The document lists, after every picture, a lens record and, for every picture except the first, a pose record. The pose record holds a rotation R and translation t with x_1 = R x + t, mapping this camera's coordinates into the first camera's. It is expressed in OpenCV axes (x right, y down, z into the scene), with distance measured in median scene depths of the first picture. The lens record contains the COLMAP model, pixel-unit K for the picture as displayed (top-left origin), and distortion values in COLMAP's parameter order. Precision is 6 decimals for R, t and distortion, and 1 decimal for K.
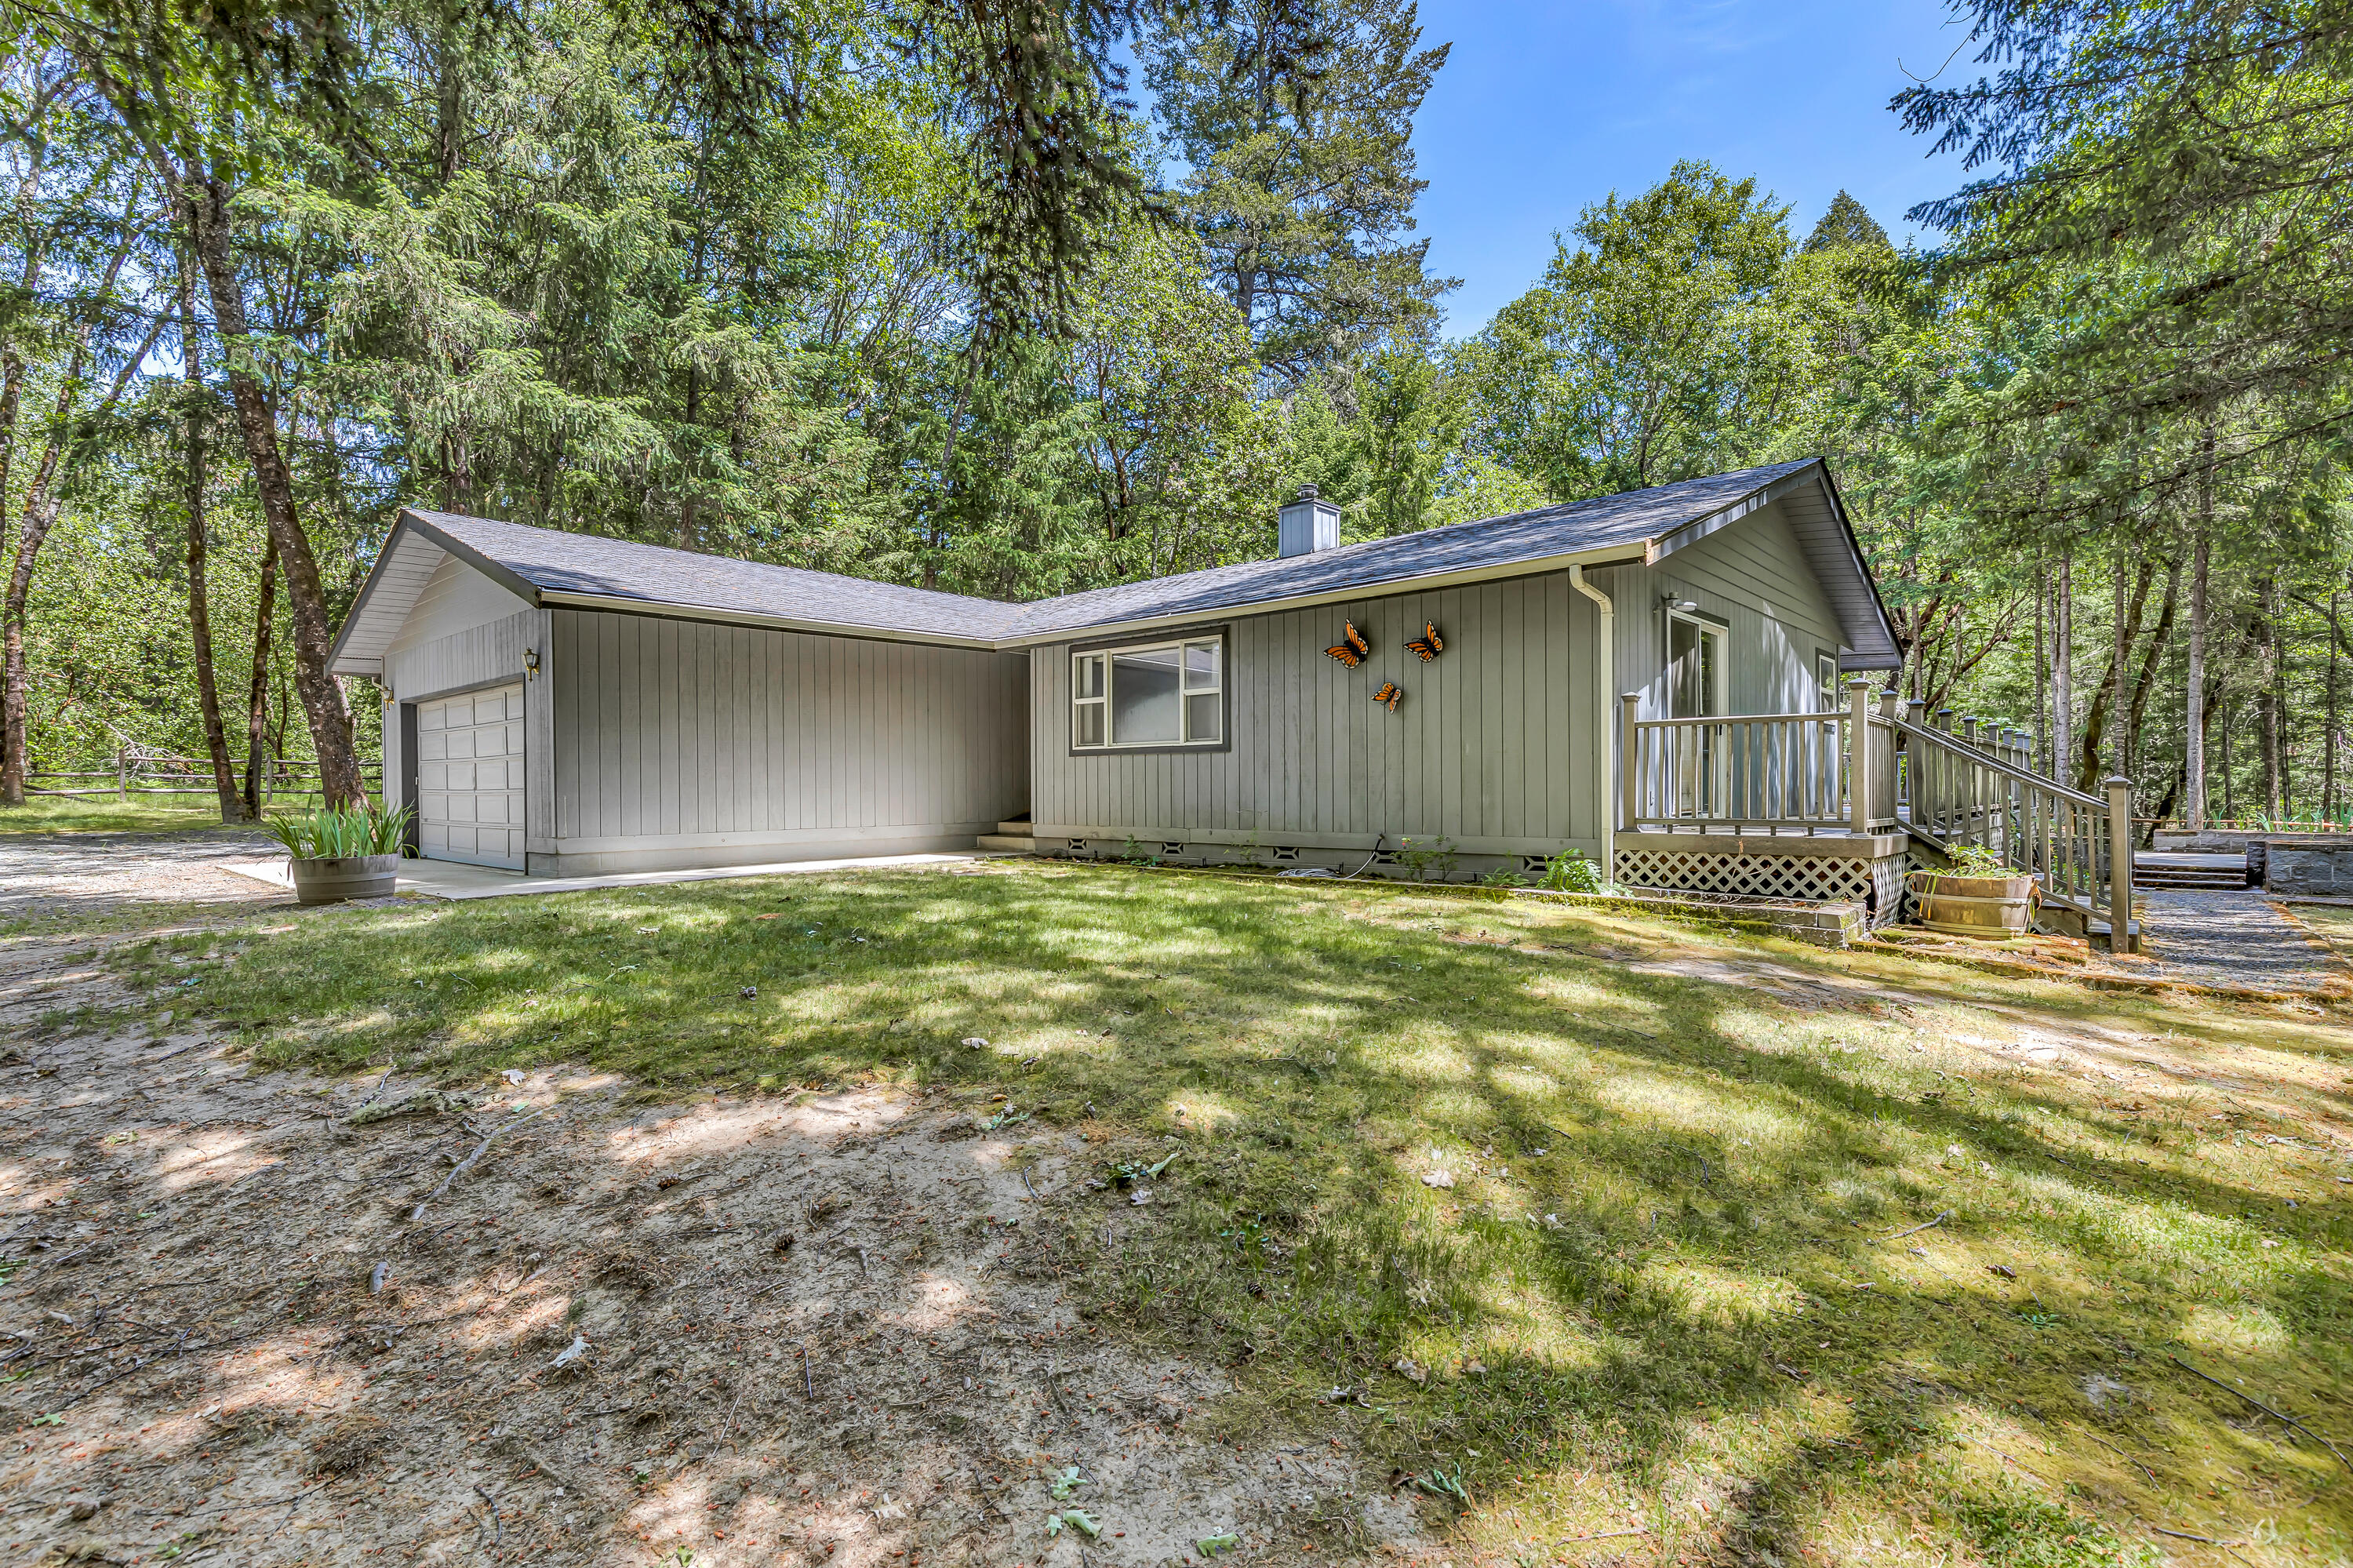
lens RADIAL K [[1077.2, 0, 1187.2], [0, 1077.2, 783.8], [0, 0, 1]] dist [0.013482, -0.000815]
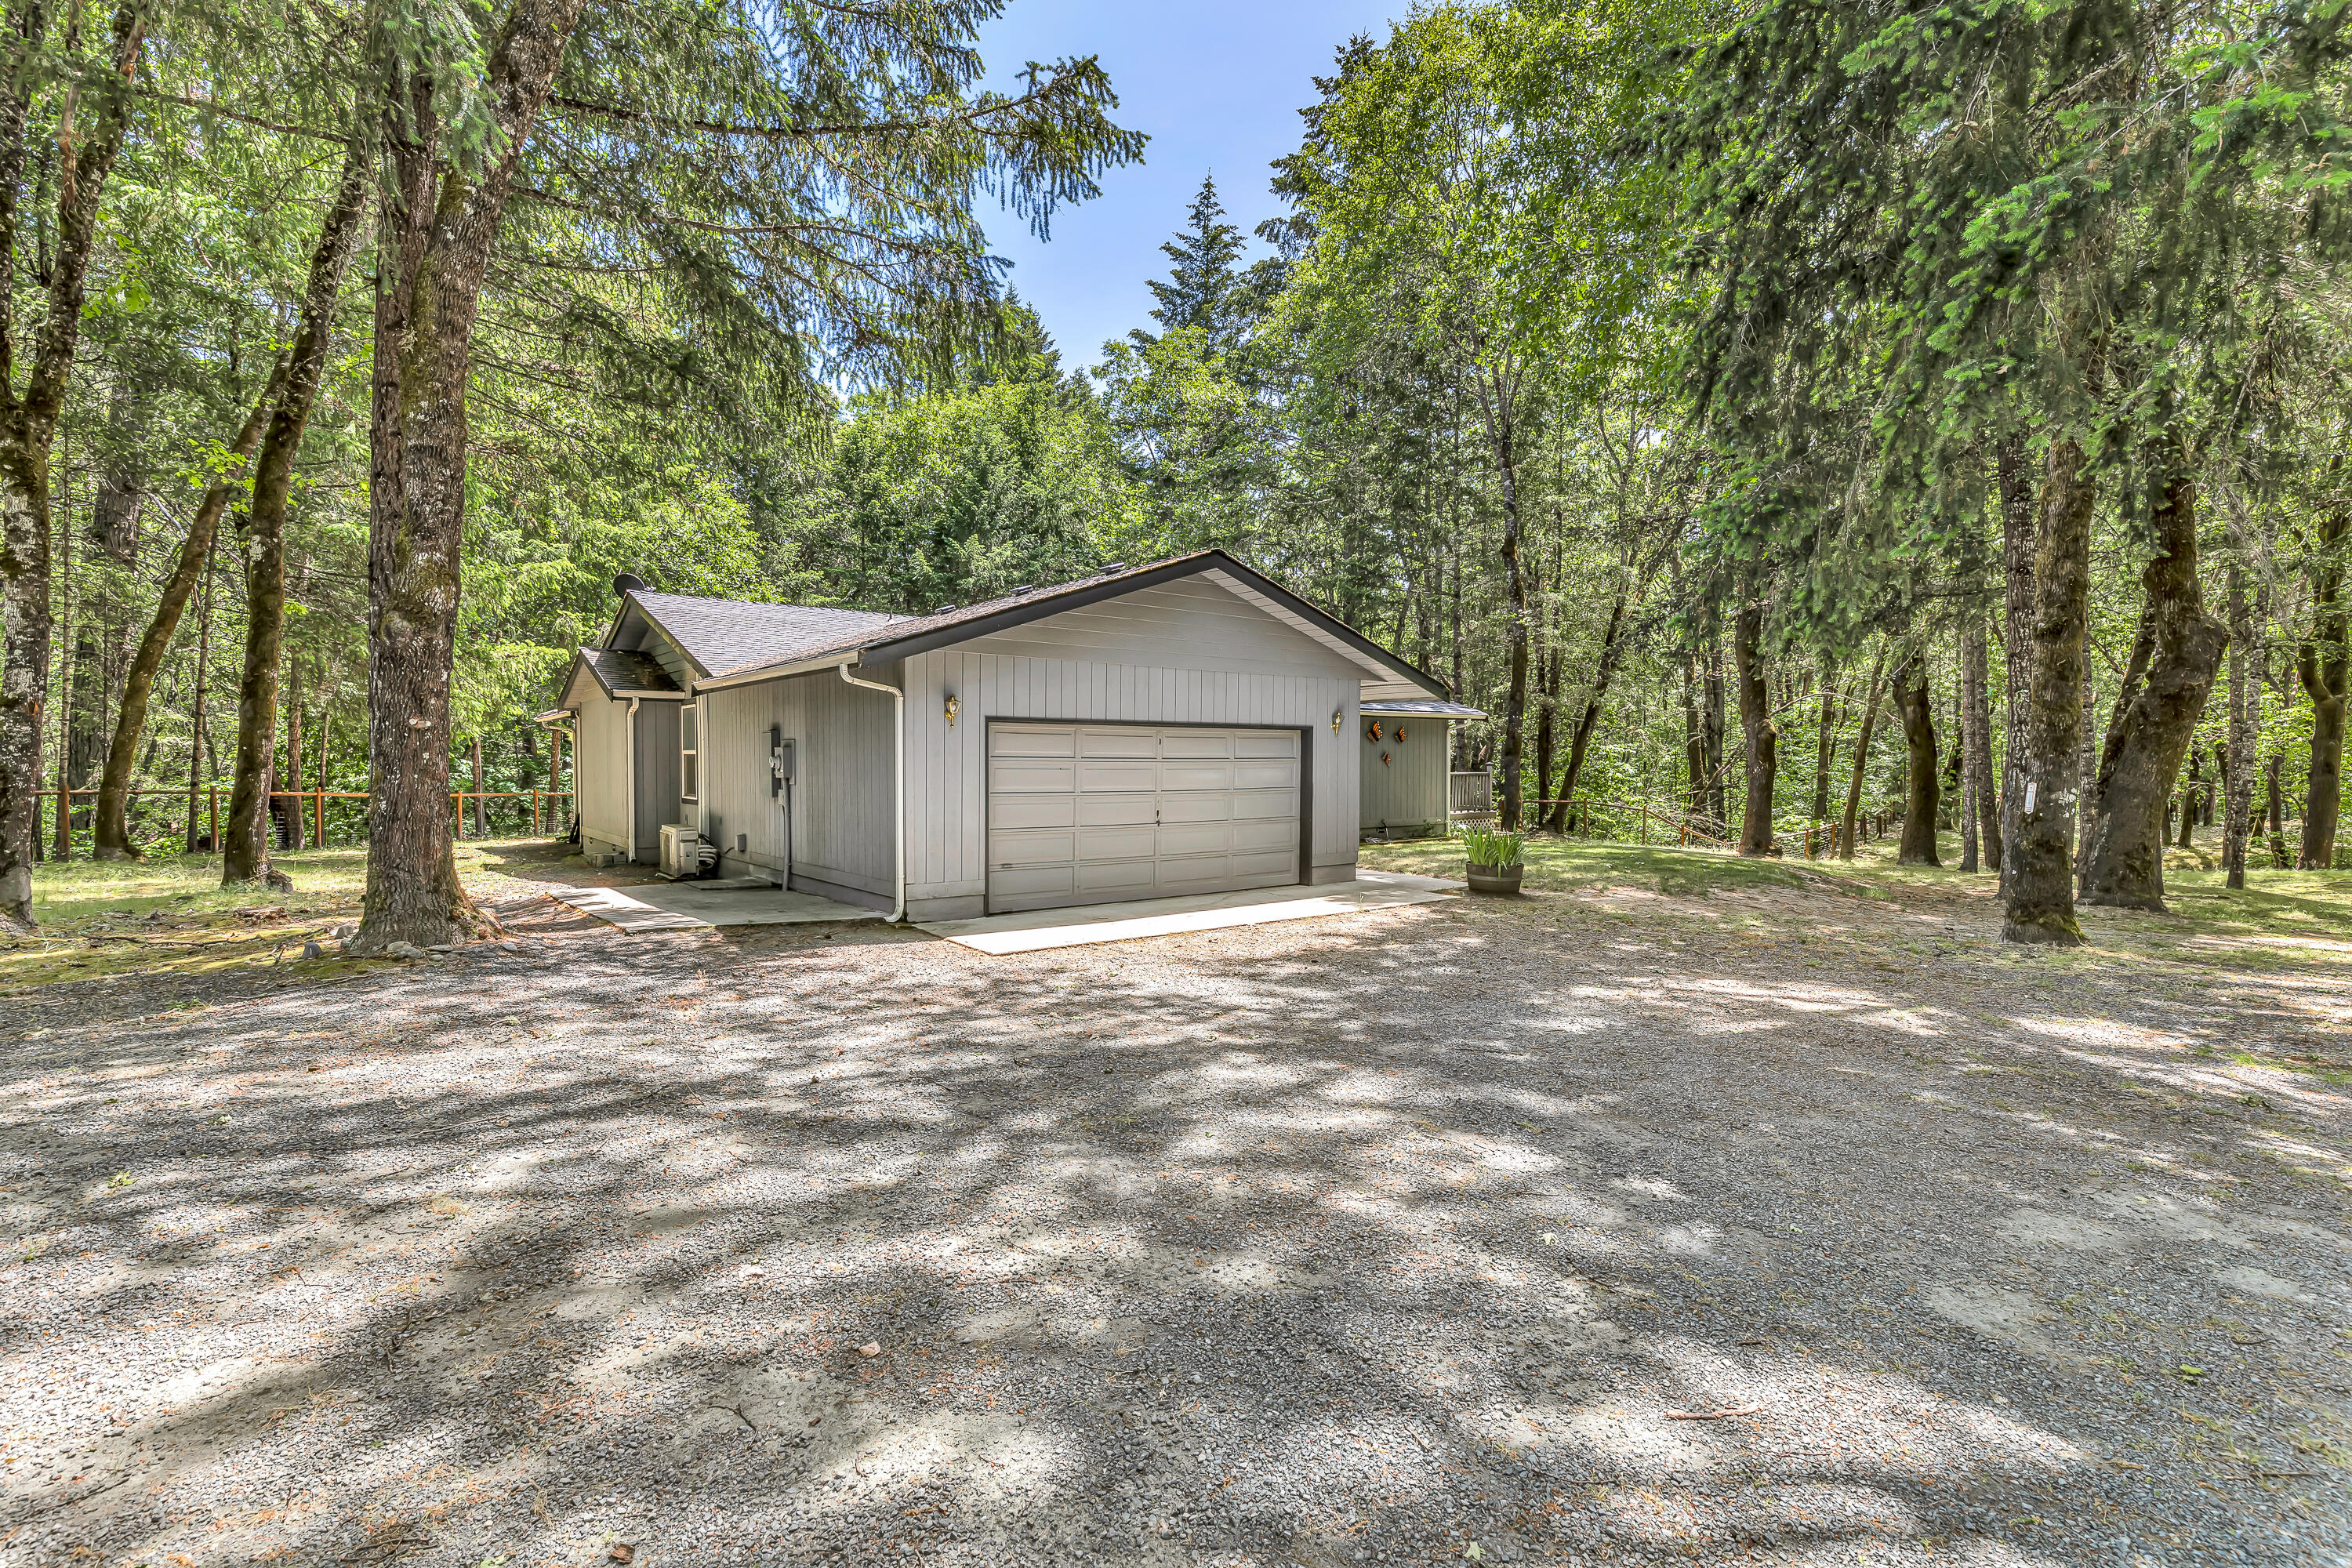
lens RADIAL K [[1076.7, 0, 1186.7], [0, 1076.7, 783.8], [0, 0, 1]] dist [0.013482, -0.000815]
pose [[0.189502, -0.010392, 0.981825, -1.684750], [-0.005019, 0.999921, 0.011552, -0.044759], [-0.981867, -0.007117, 0.189435, 0.779066]]
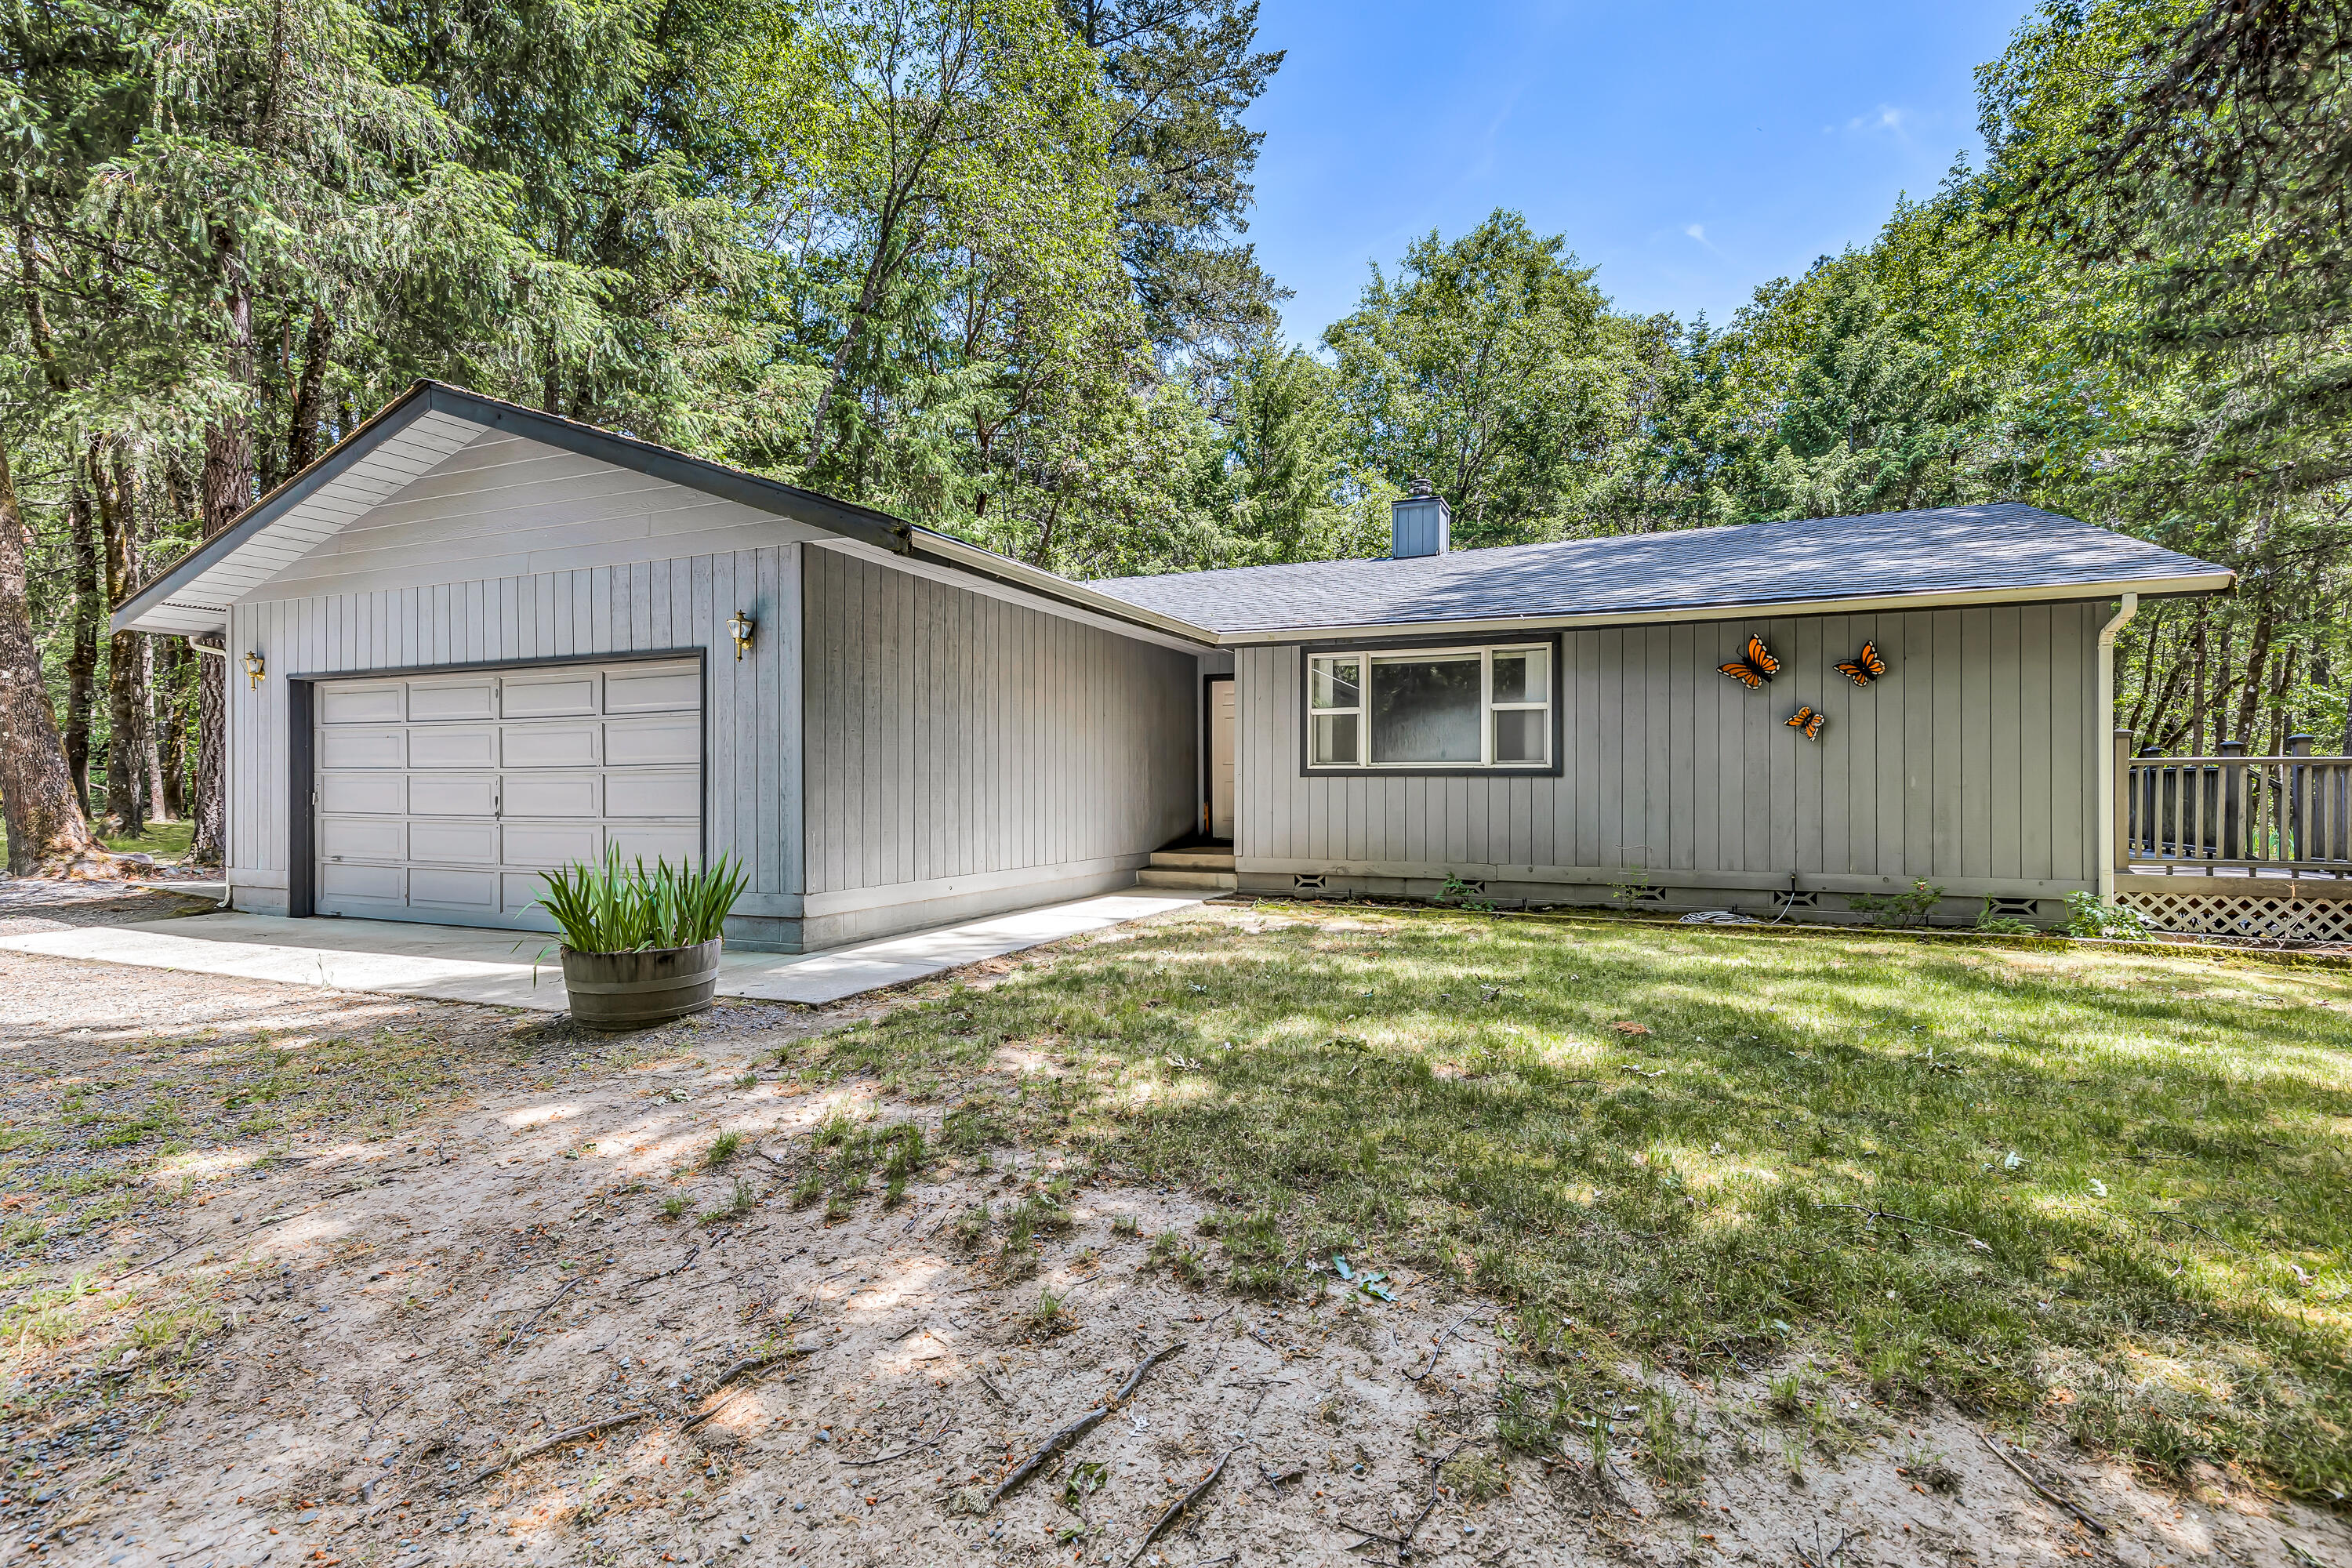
lens RADIAL K [[1098.3, 0, 1176.0], [0, 1098.3, 784.0], [0, 0, 1]] dist [0.010814, -0.001202]
pose [[0.947963, 0.012007, 0.318153, -0.487479], [-0.010372, 0.999923, -0.006834, -0.013537], [-0.318210, 0.003179, 0.948015, 0.228368]]
